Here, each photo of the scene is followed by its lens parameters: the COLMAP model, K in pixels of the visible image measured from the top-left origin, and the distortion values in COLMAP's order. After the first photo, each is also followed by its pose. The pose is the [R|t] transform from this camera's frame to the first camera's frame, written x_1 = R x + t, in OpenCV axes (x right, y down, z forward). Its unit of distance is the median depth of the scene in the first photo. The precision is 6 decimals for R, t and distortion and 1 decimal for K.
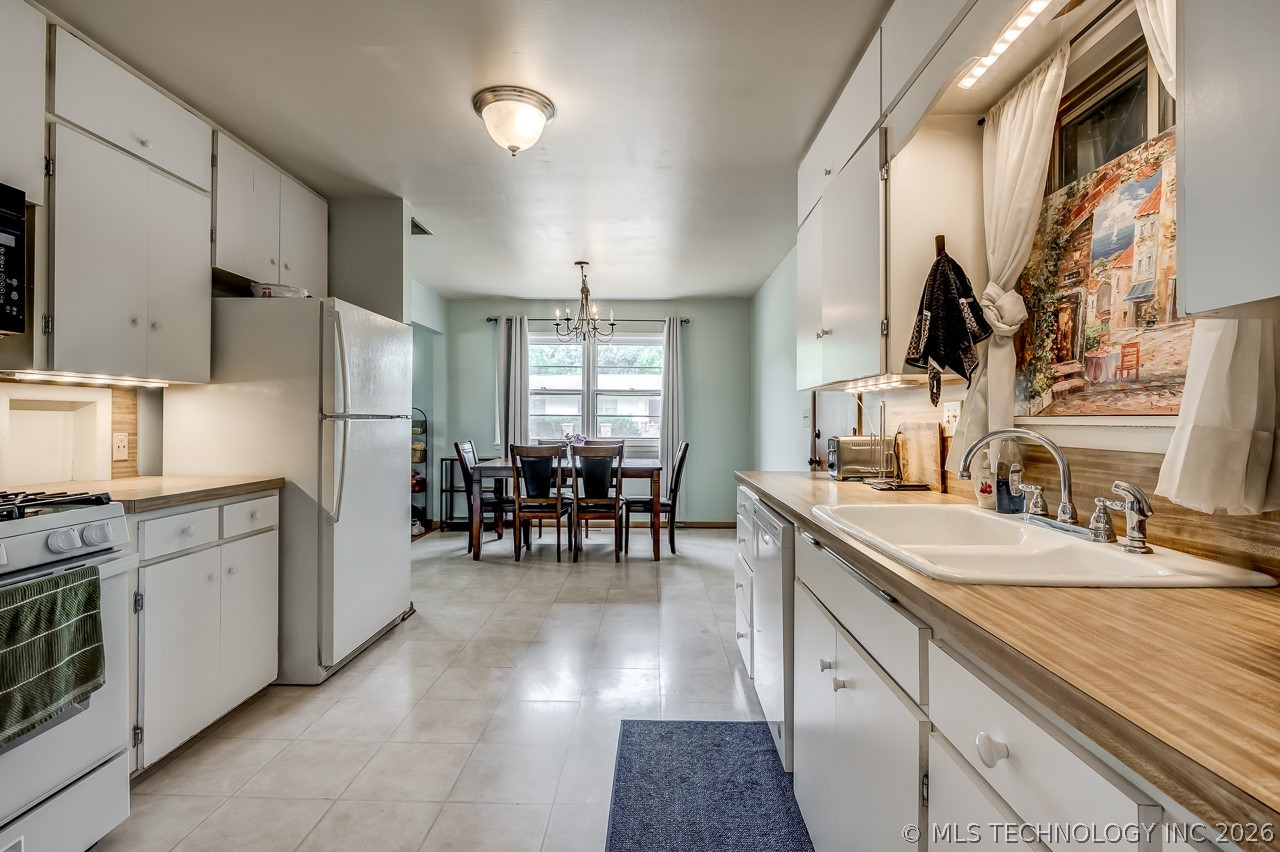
lens RADIAL K [[606.4, 0, 636.7], [0, 606.4, 417.6], [0, 0, 1]] dist [0.001698, -0.001217]
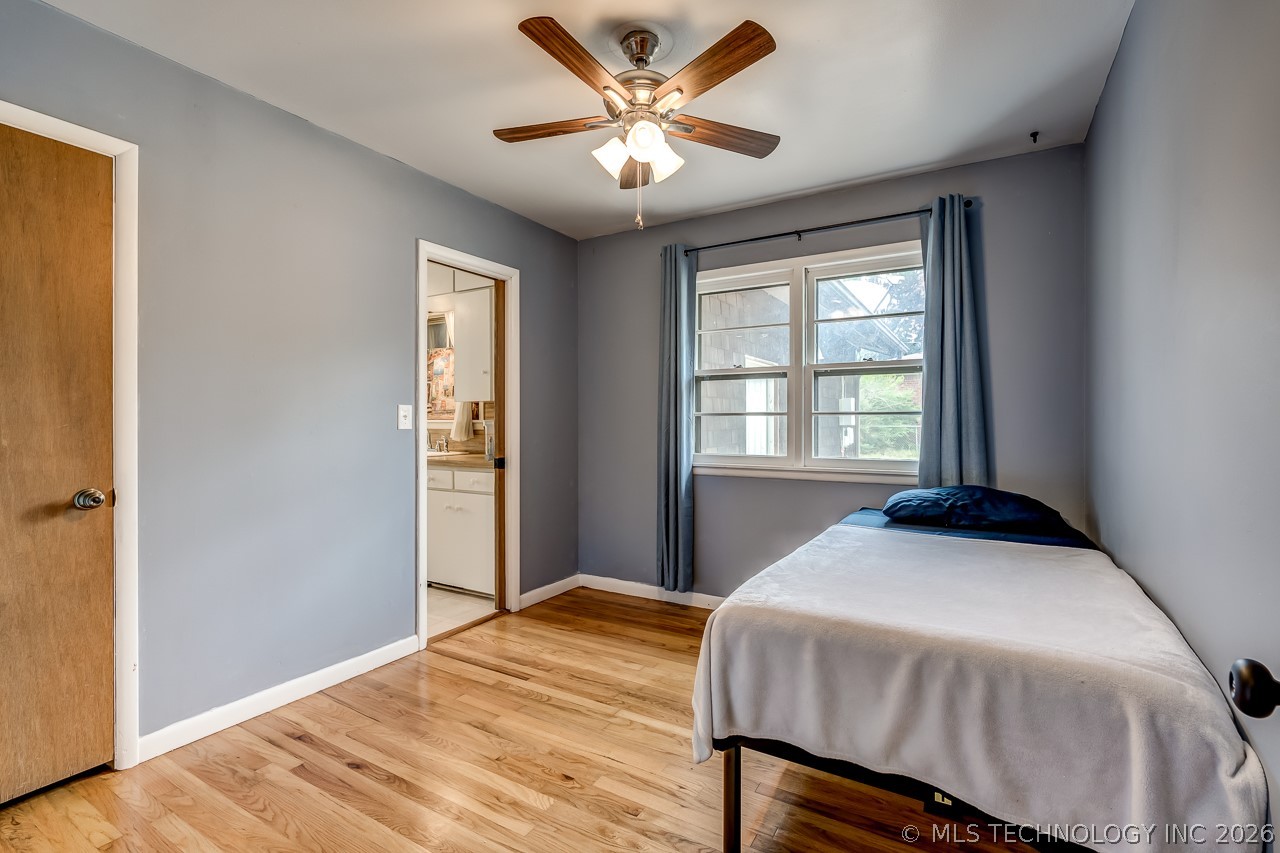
lens RADIAL K [[578.2, 0, 640.0], [0, 578.2, 423.7], [0, 0, 1]] dist [0.005223, 0.000135]
pose [[0.485241, -0.001075, 0.874380, -0.901138], [-0.000323, 0.999999, 0.001409, 0.008976], [-0.874380, -0.000966, 0.485240, -0.940378]]
